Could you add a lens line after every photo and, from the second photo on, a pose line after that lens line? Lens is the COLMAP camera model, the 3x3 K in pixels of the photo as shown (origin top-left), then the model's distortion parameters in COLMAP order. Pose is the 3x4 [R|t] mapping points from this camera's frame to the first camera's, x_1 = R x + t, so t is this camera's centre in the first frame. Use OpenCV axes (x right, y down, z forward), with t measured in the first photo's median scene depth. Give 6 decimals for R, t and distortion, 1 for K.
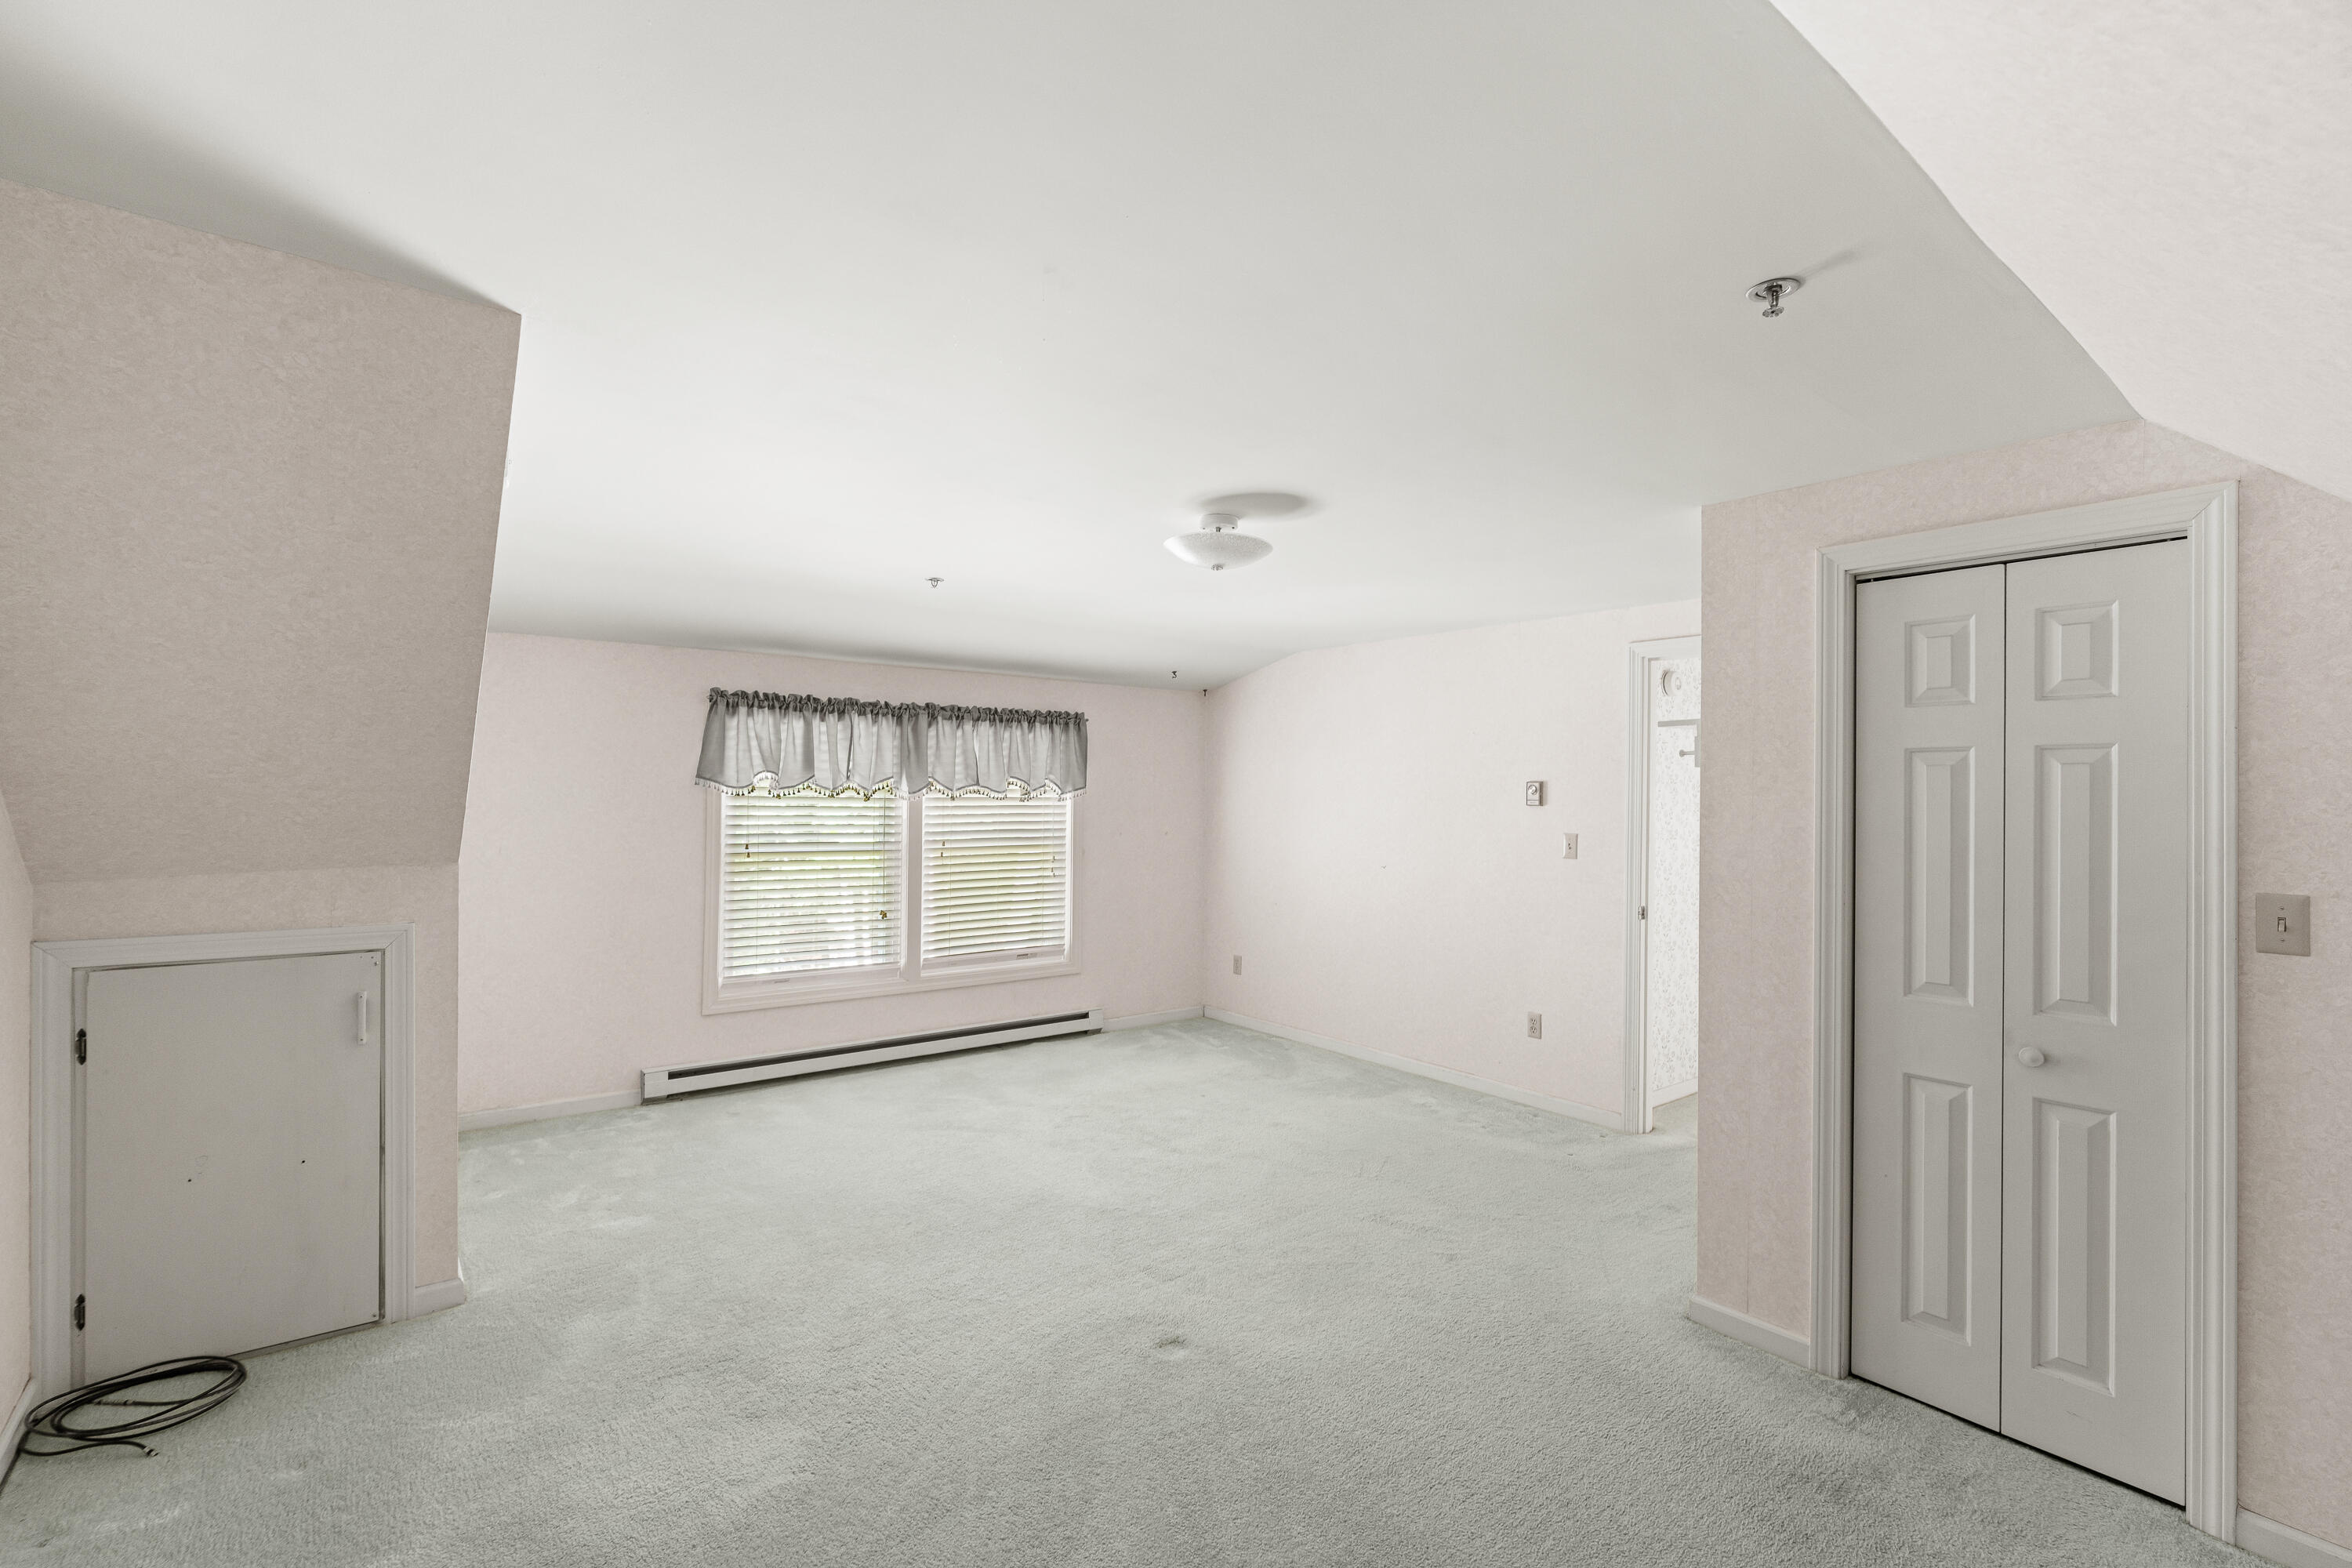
lens RADIAL K [[1042.3, 0, 1176.0], [0, 1042.3, 784.0], [0, 0, 1]] dist [-0.000968, -0.000117]
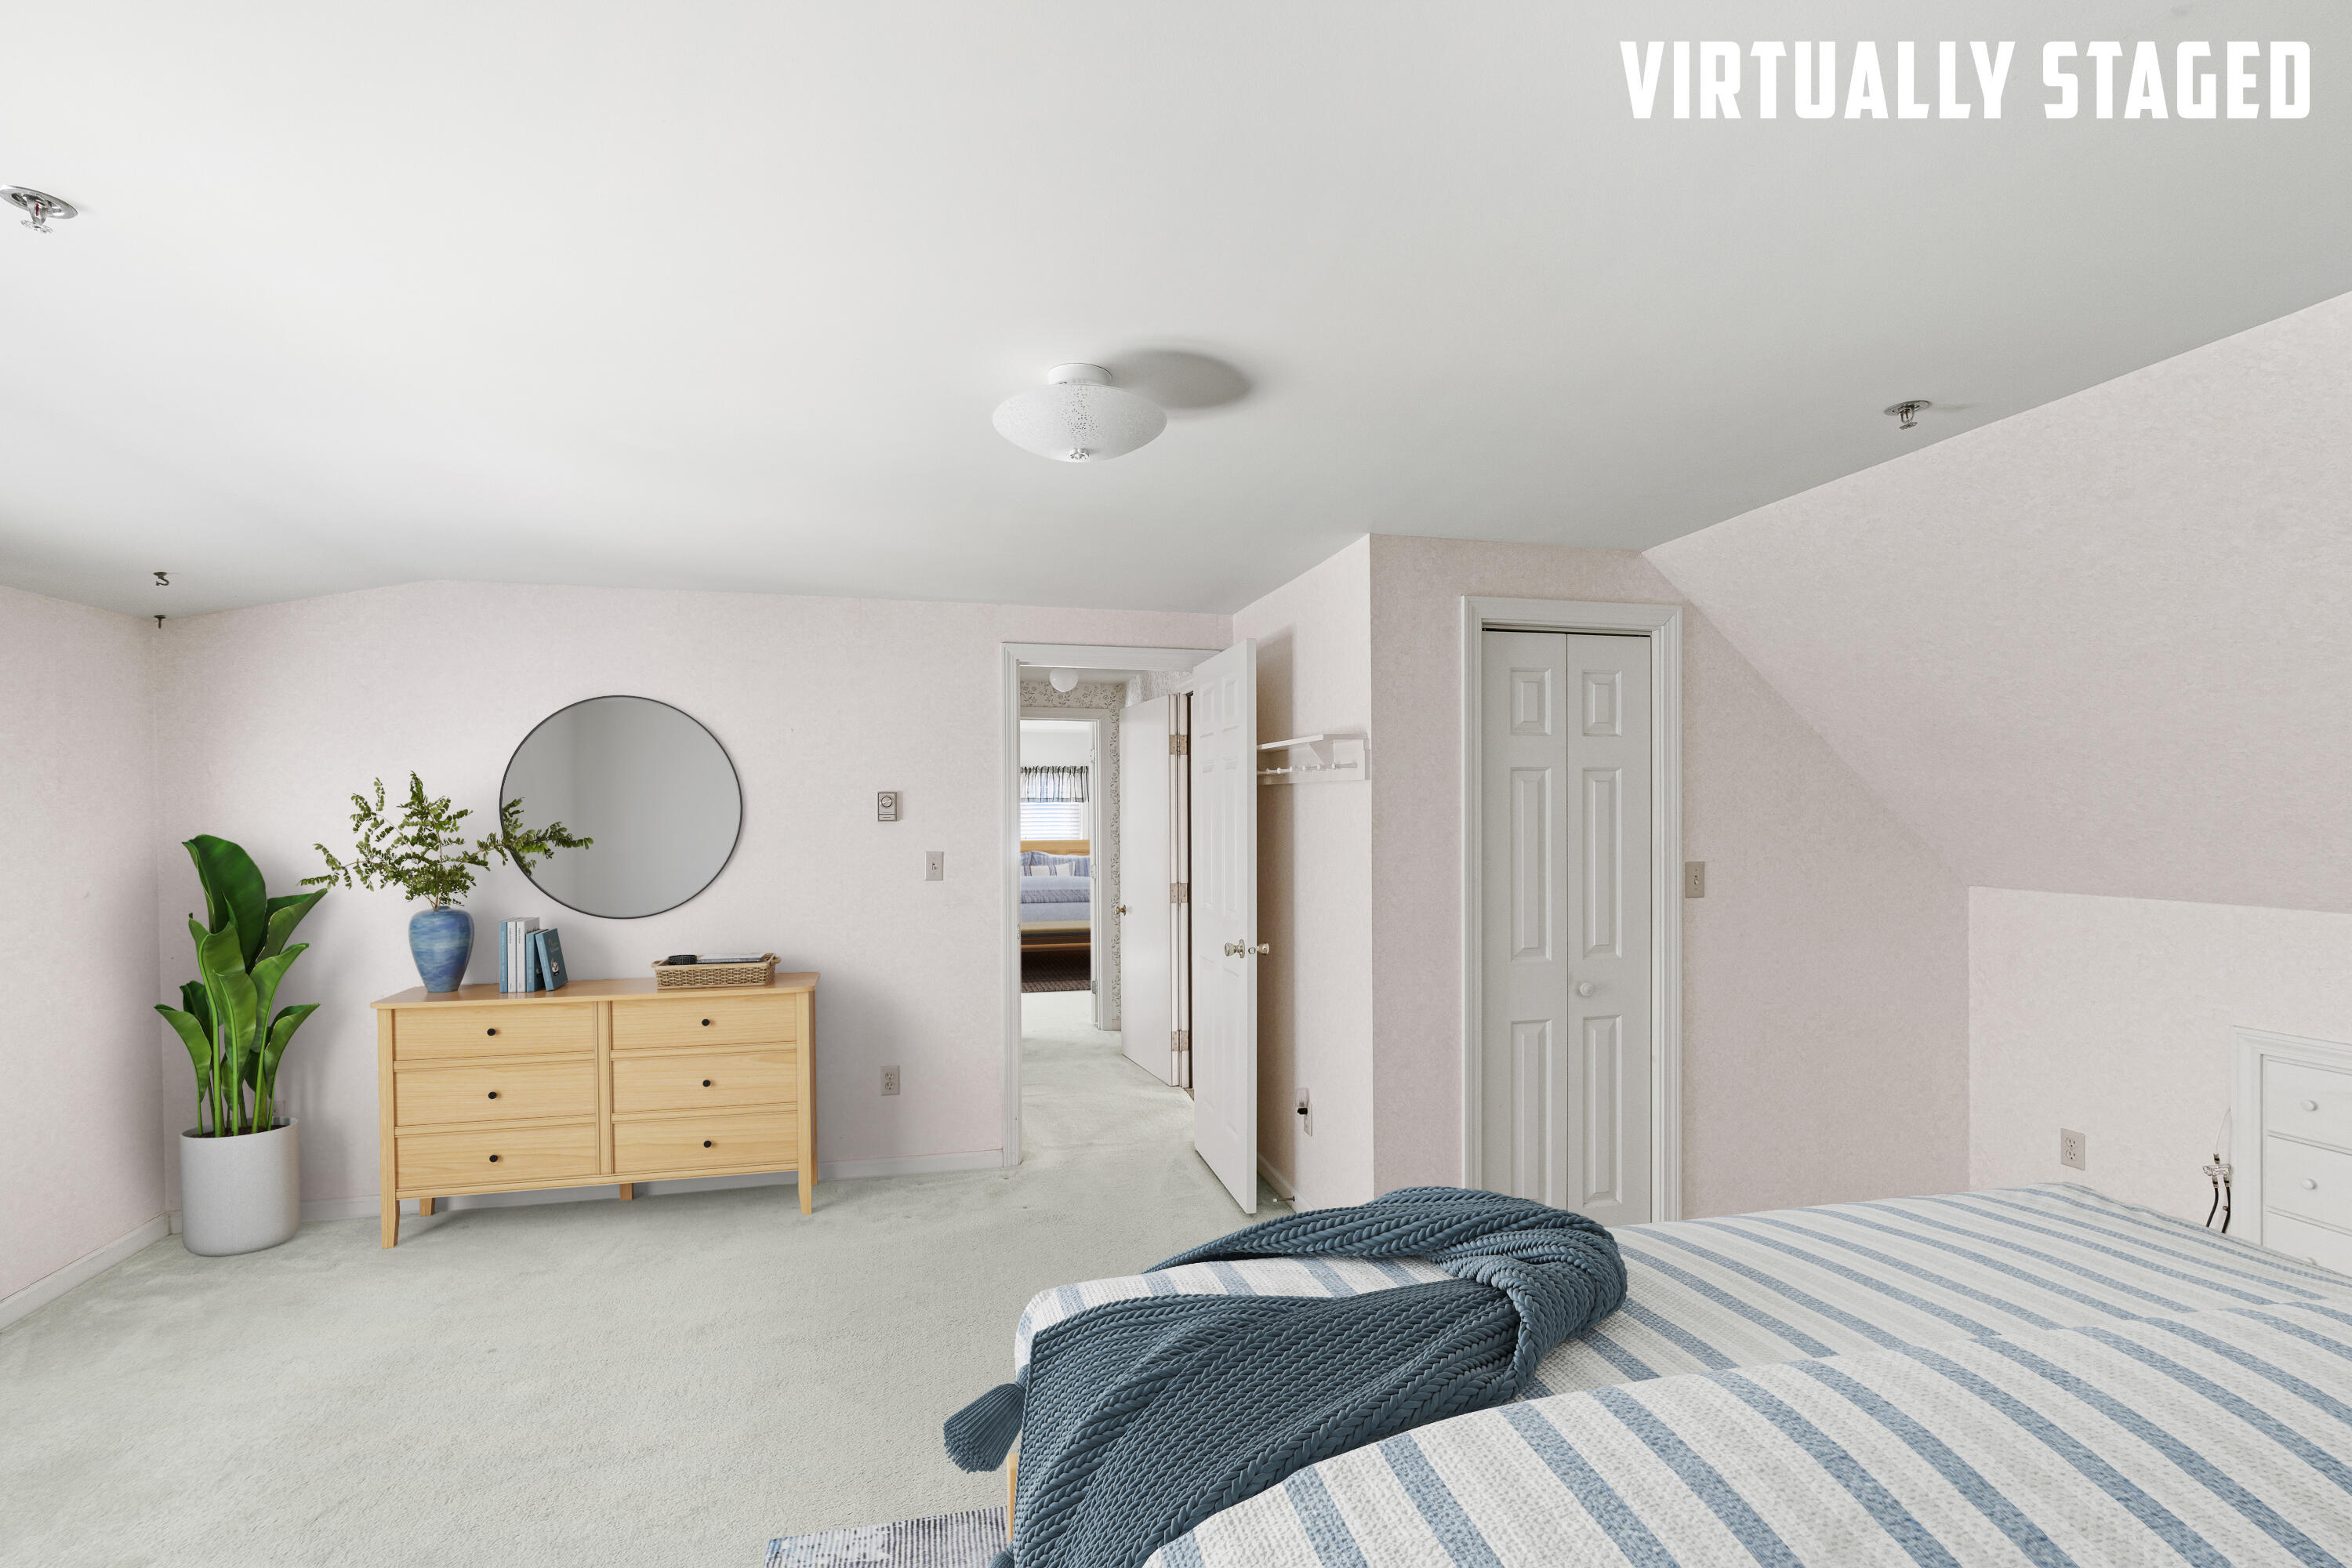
lens RADIAL K [[1063.4, 0, 1193.5], [0, 1063.4, 809.2], [0, 0, 1]] dist [-0.001411, 0.000079]
pose [[0.417251, -0.012502, 0.908705, -0.659993], [-0.000185, 0.999904, 0.013842, -0.000554], [-0.908791, -0.005944, 0.417209, 0.834455]]
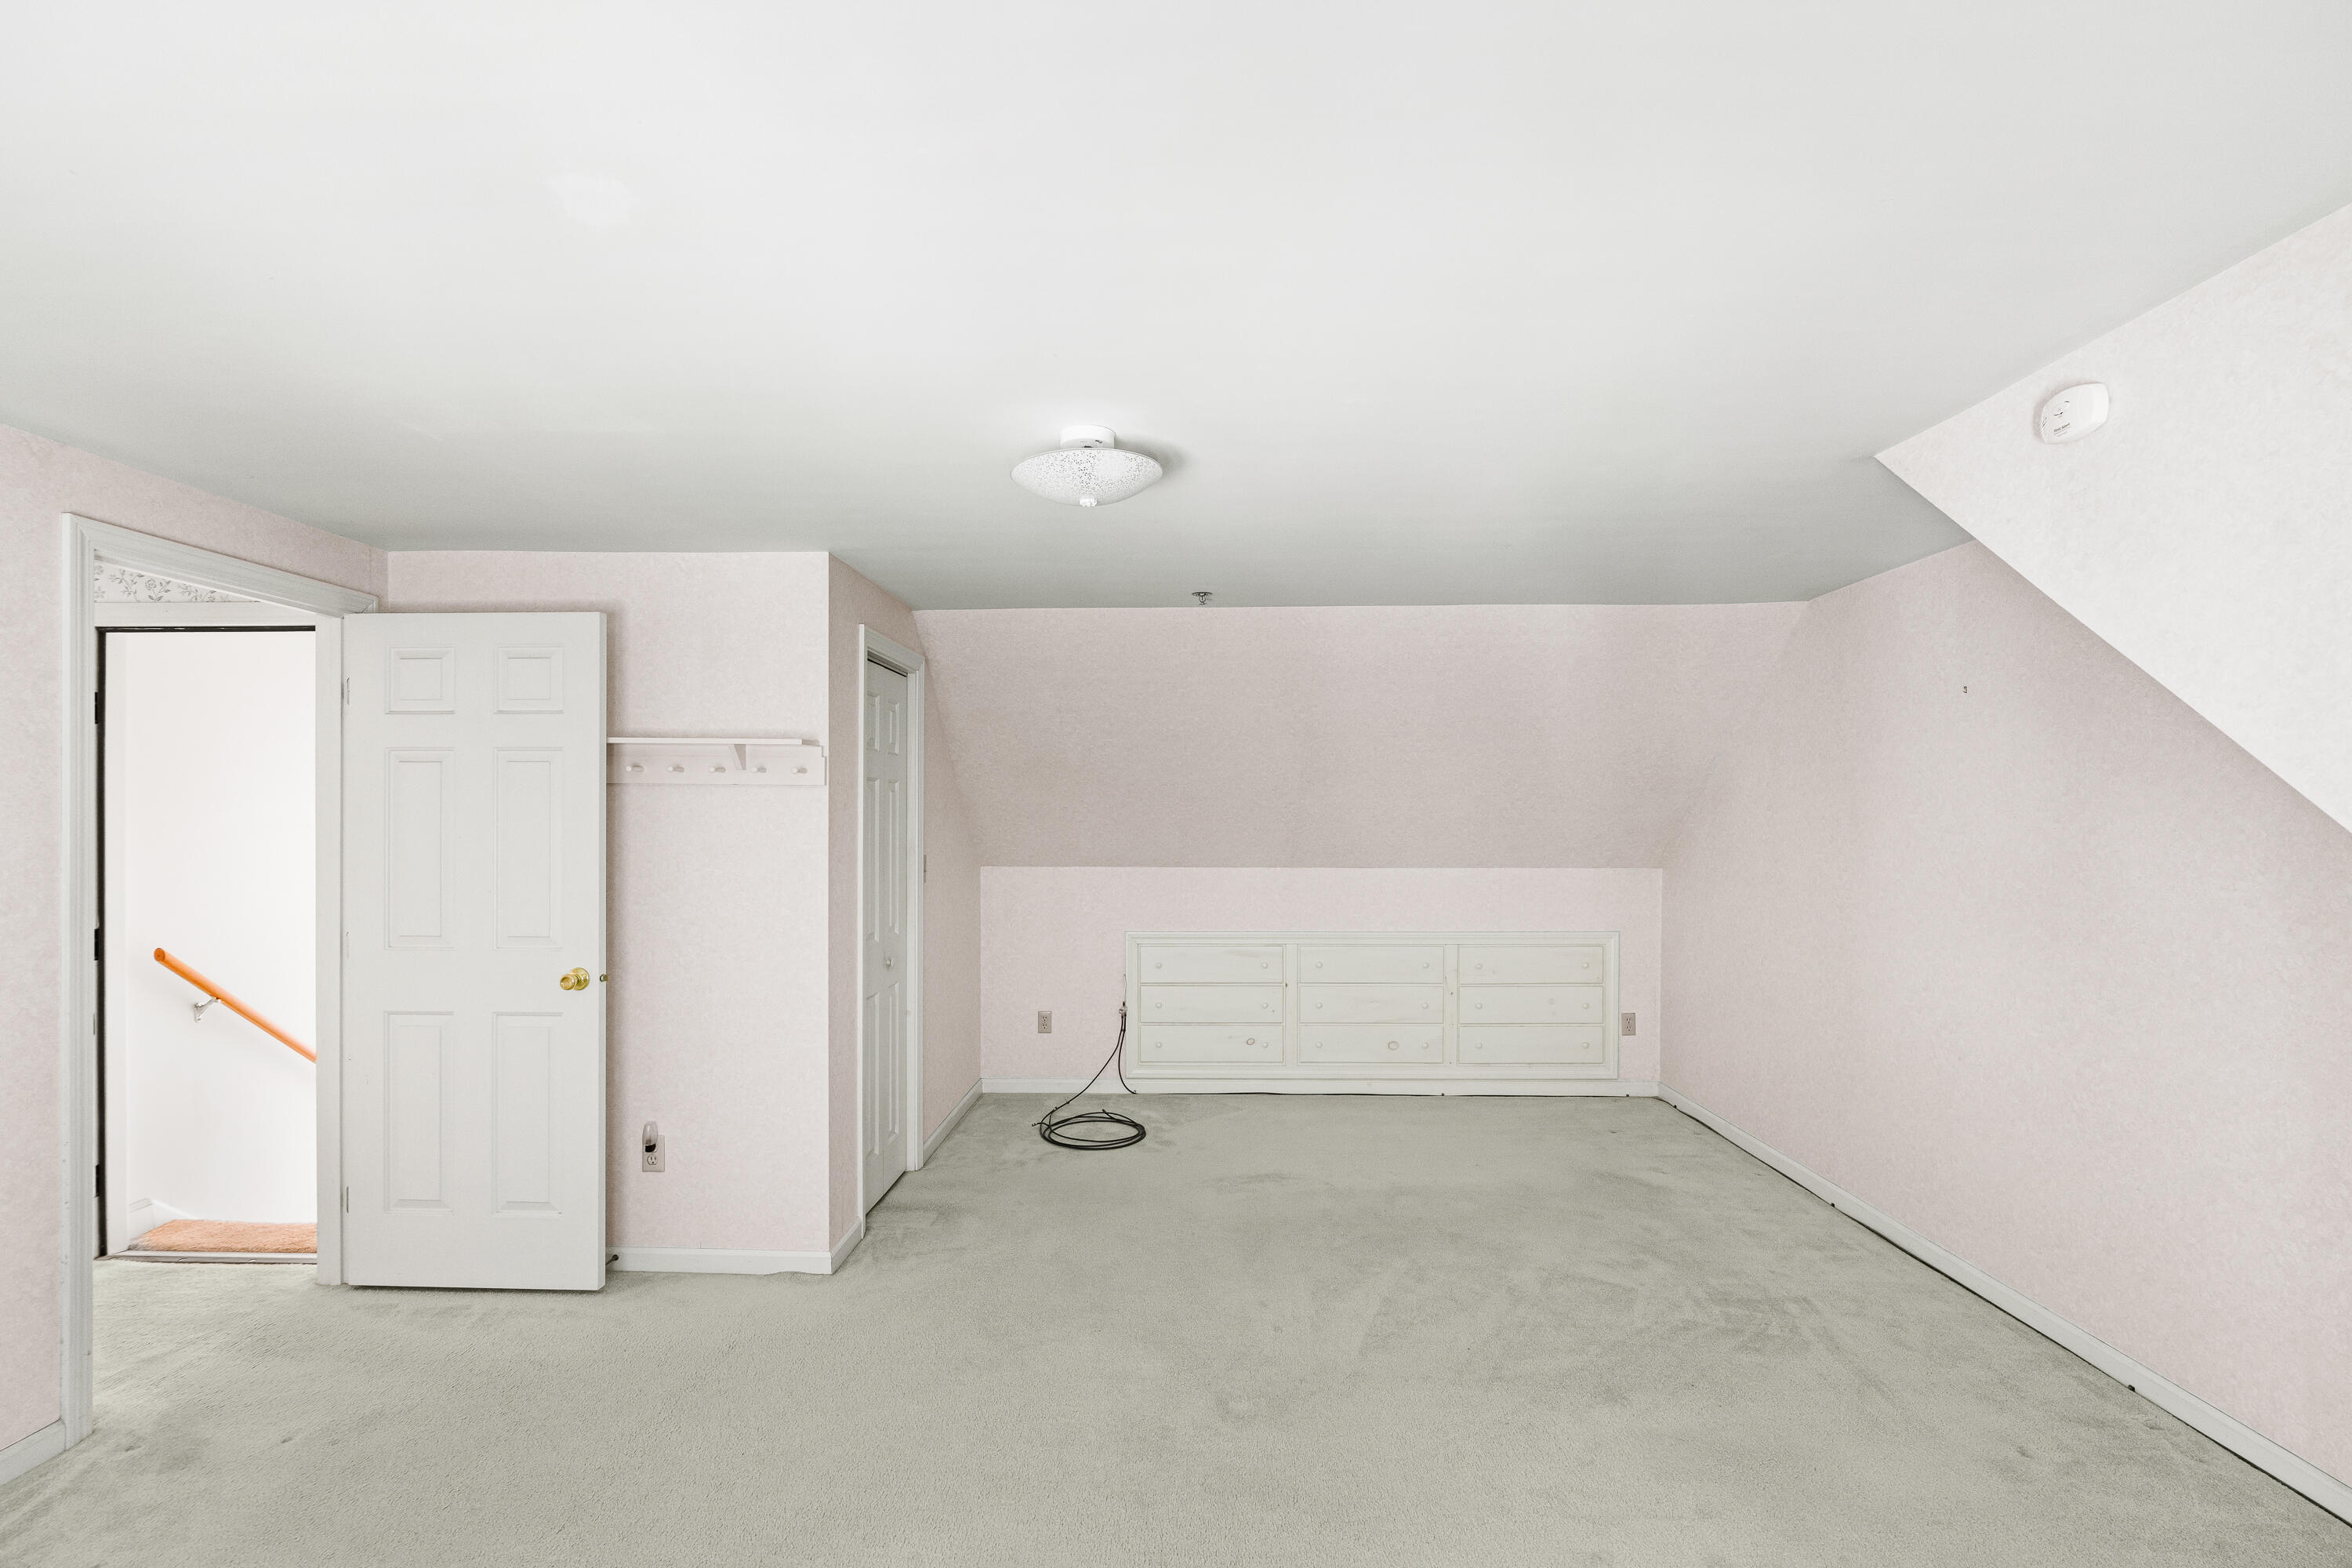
lens RADIAL K [[1063.4, 0, 1193.5], [0, 1063.4, 809.2], [0, 0, 1]] dist [-0.001411, 0.000079]
pose [[-0.766886, -0.011843, 0.641674, -0.629437], [-0.017944, 0.999835, -0.002992, 0.006489], [-0.641532, -0.013808, -0.766972, 1.928367]]
